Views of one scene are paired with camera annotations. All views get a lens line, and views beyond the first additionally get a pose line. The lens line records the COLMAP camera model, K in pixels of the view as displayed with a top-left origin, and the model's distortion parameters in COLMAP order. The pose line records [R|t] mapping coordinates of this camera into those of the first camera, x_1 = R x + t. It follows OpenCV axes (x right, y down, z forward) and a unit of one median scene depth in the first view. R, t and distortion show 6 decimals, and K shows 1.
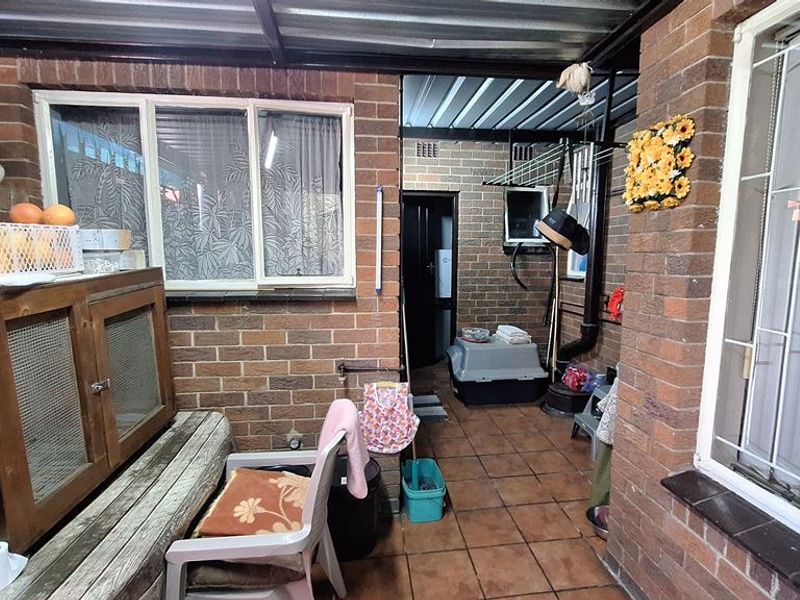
lens RADIAL K [[423.5, 0, 411.3], [0, 423.5, 310.6], [0, 0, 1]] dist [-0.000647, 0.001120]
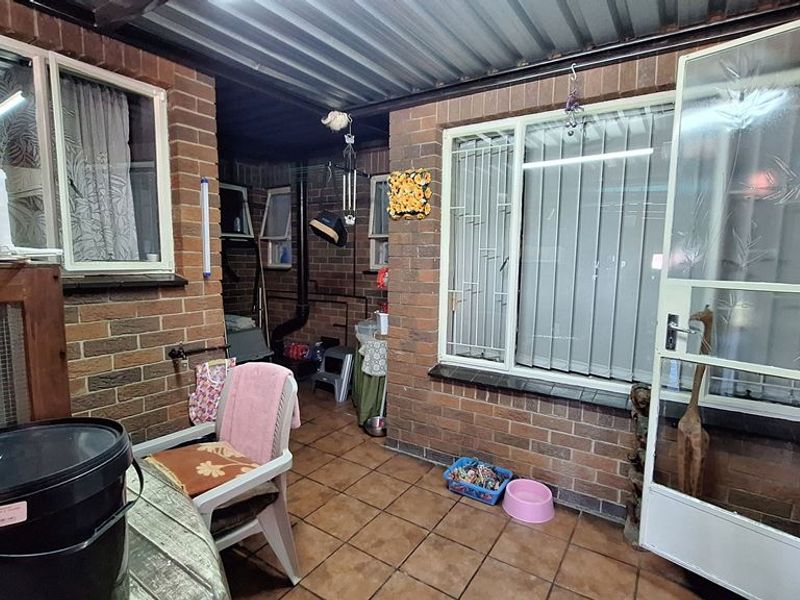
lens RADIAL K [[423.5, 0, 411.3], [0, 423.5, 310.6], [0, 0, 1]] dist [-0.000647, 0.001120]
pose [[0.641310, -0.088950, 0.762108, -0.616315], [0.087406, 0.995261, 0.042611, 0.045693], [-0.762287, 0.039286, 0.646046, -0.083312]]
